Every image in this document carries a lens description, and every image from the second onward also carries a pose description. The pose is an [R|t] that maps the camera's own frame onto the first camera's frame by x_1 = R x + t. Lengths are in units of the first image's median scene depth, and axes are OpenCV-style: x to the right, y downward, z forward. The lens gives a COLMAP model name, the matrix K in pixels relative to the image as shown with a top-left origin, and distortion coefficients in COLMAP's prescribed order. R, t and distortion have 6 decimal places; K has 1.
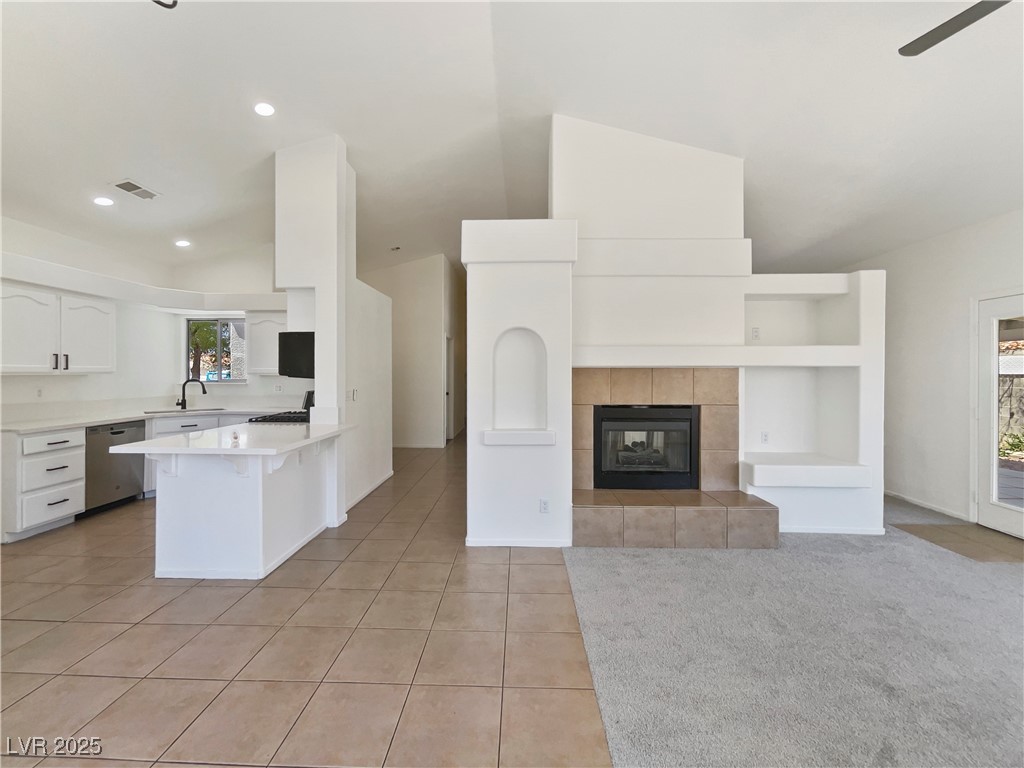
lens RADIAL K [[426.5, 0, 501.7], [0, 426.5, 369.9], [0, 0, 1]] dist [-0.002523, -0.000523]
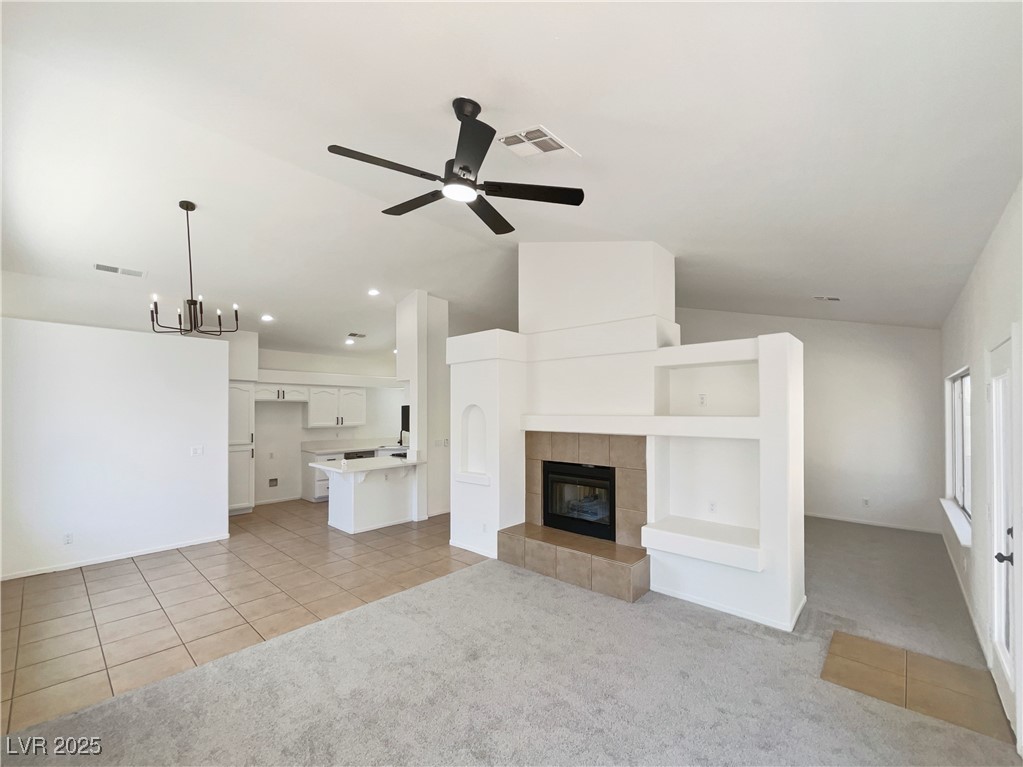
lens RADIAL K [[418.6, 0, 505.4], [0, 418.6, 401.7], [0, 0, 1]] dist [-0.001890, -0.000732]
pose [[0.762735, -0.016879, -0.646491, 0.972631], [0.007789, 0.999827, -0.016914, -0.076548], [0.646664, 0.007865, 0.762734, -0.041902]]
